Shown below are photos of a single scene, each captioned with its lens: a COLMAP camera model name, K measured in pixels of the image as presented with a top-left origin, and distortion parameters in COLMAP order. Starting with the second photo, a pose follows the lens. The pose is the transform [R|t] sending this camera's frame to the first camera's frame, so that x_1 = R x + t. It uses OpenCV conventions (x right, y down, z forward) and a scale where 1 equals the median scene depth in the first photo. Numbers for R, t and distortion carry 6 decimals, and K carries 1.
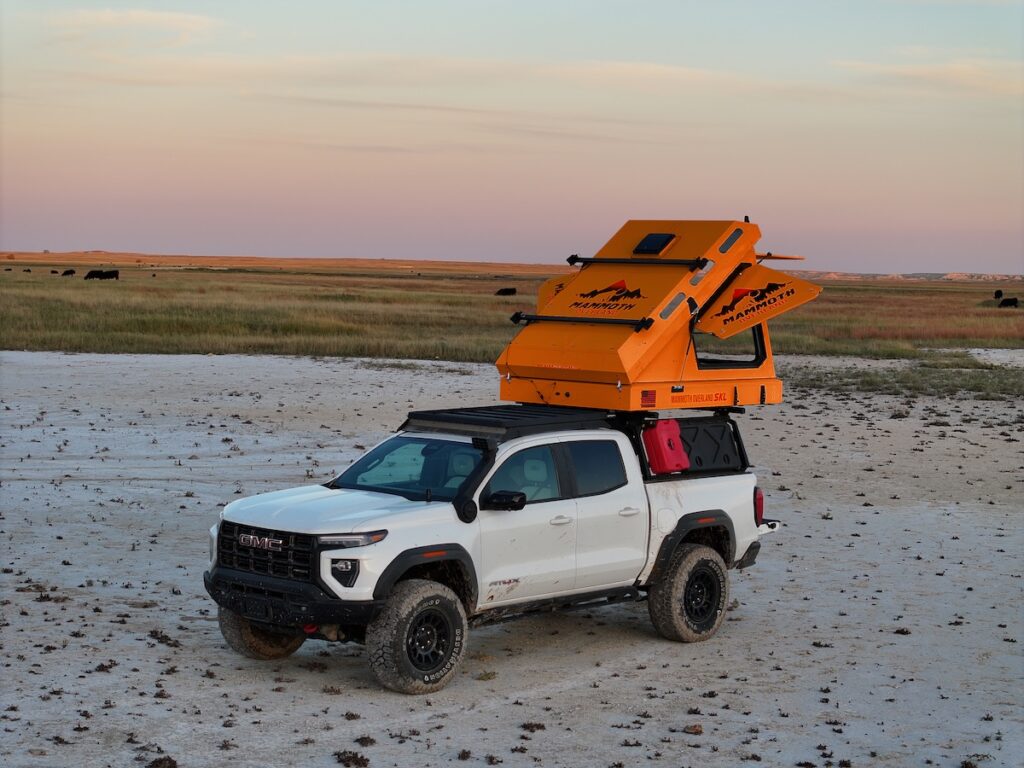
lens RADIAL K [[2066.3, 0, 512.0], [0, 2066.3, 384.0], [0, 0, 1]] dist [-0.281969, 1.513837]
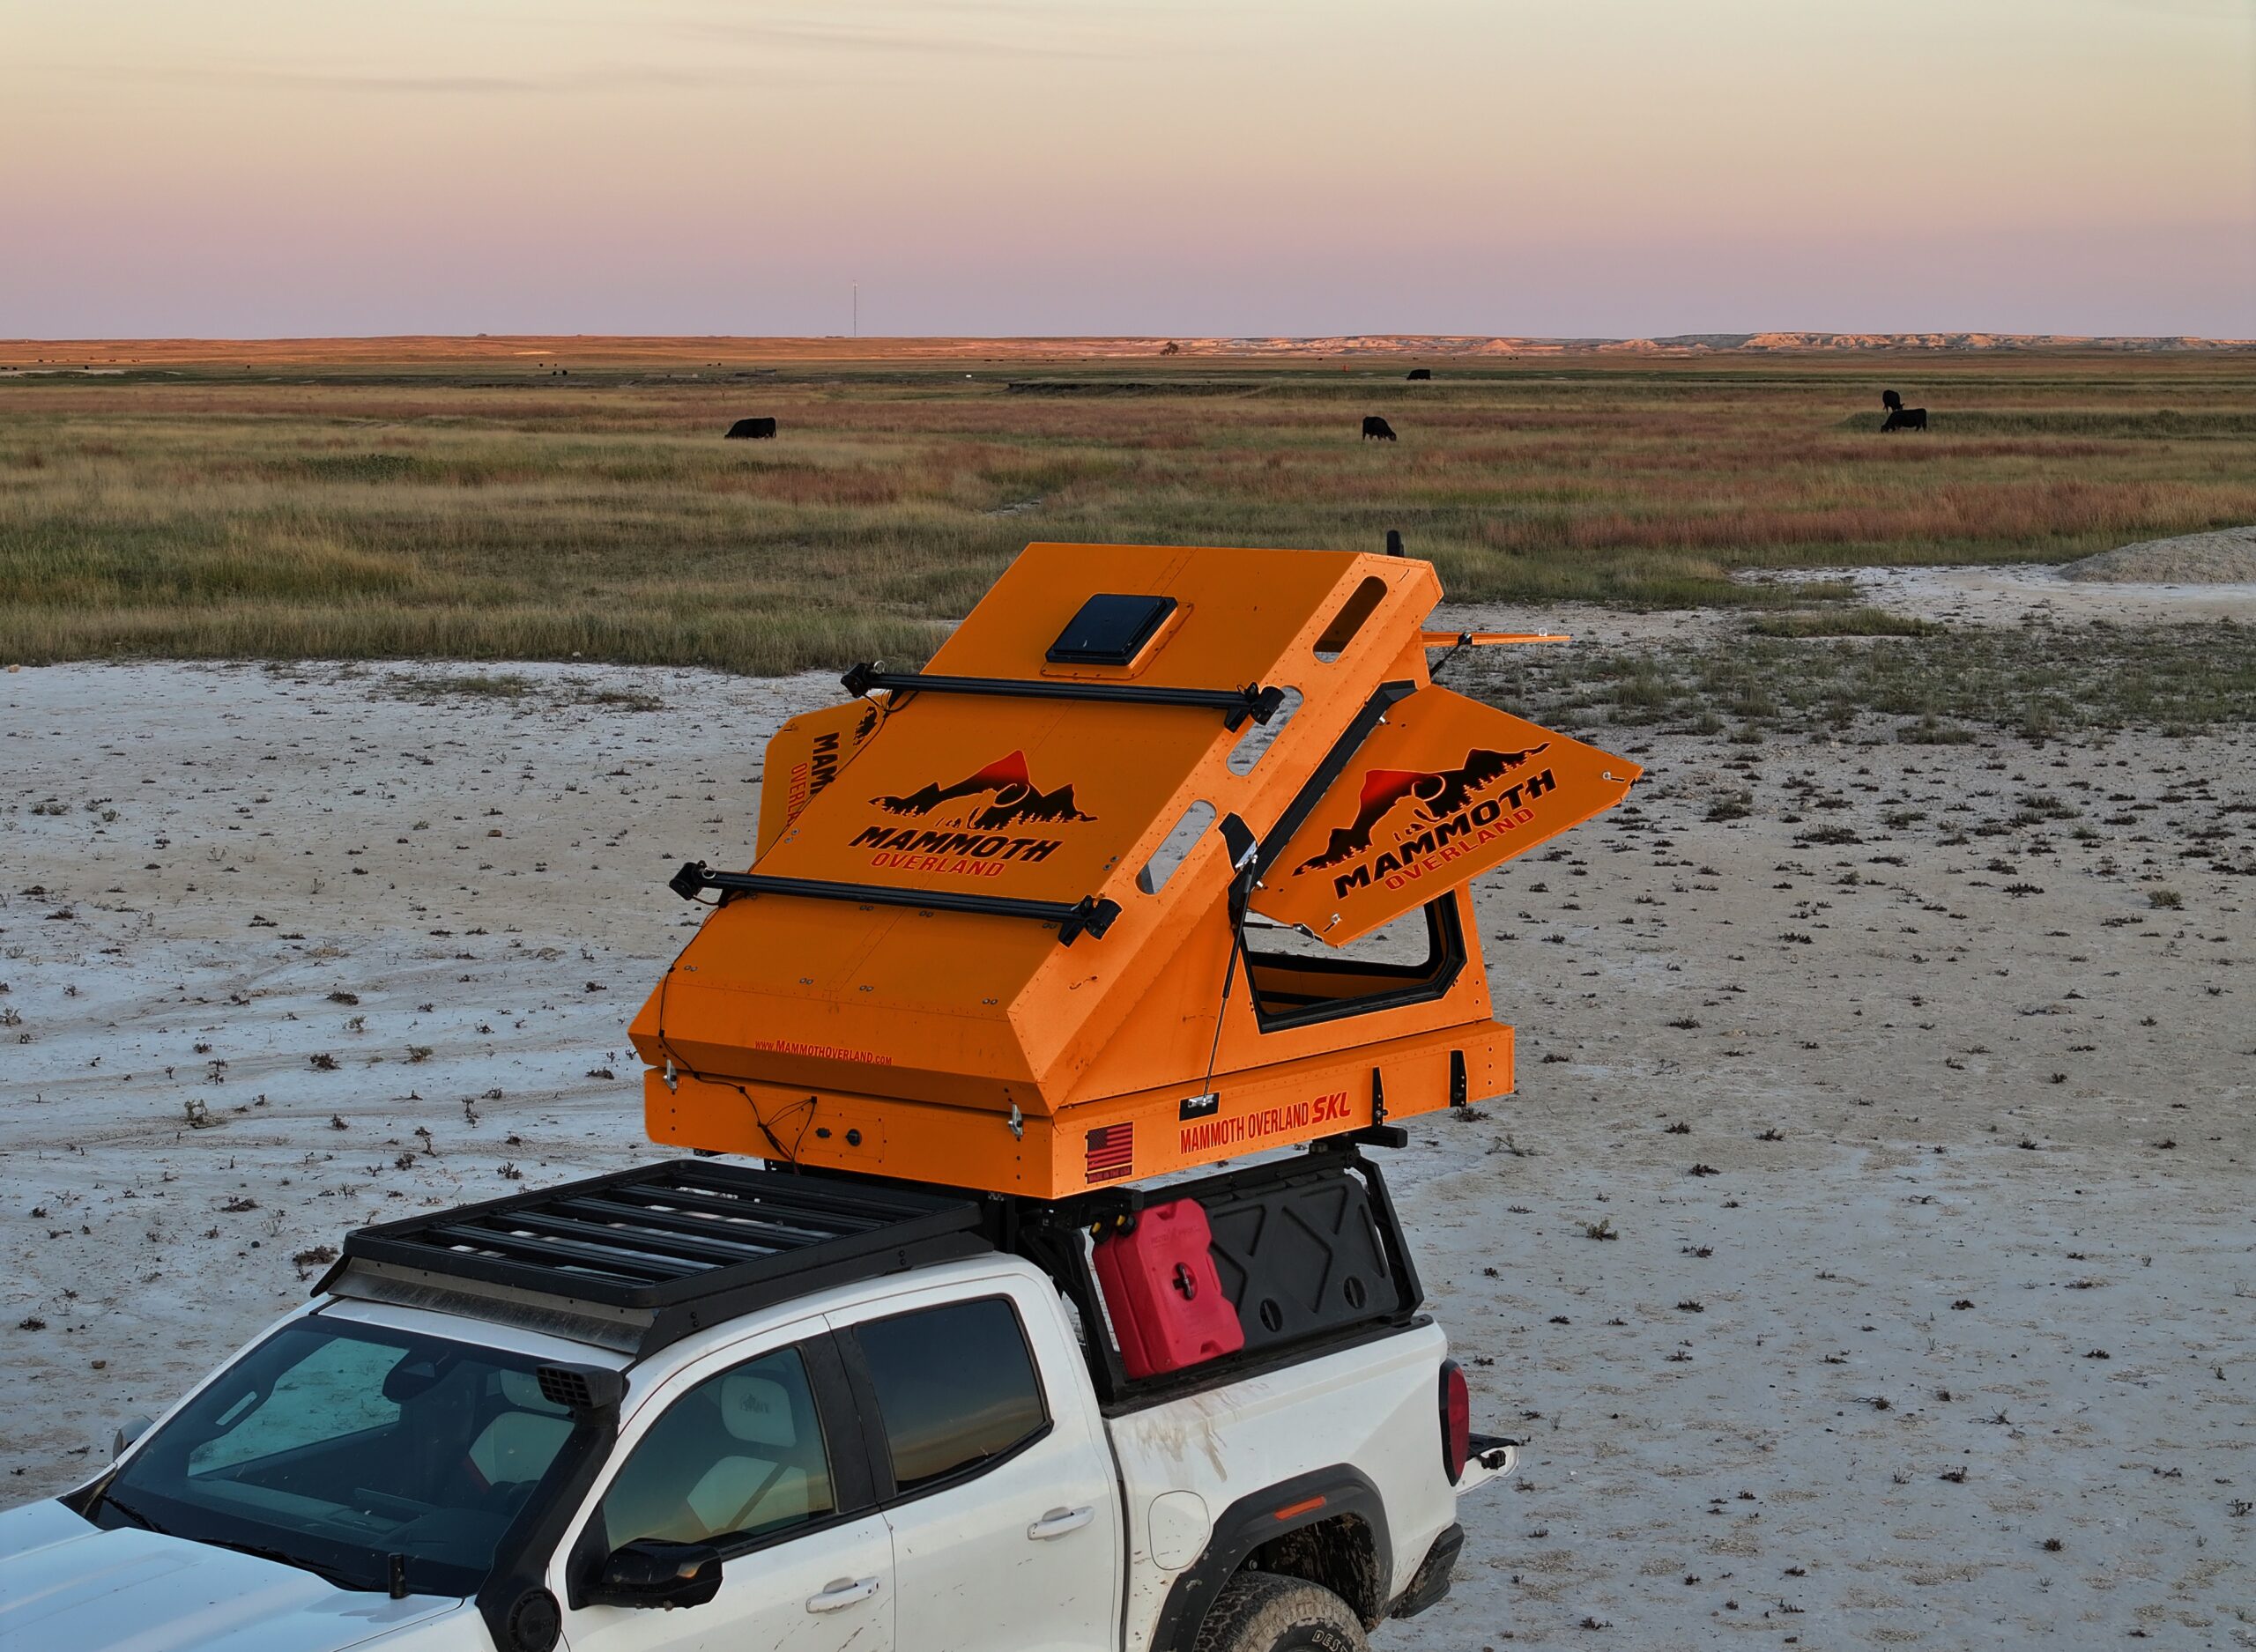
lens RADIAL K [[4646.5, 0, 1159.8], [0, 4646.5, 790.2], [0, 0, 1]] dist [-0.248248, 0.829191]
pose [[0.996333, -0.032158, 0.079282, 0.009326], [0.028901, 0.998704, 0.041896, -0.037760], [-0.080526, -0.039451, 0.995971, 0.141927]]
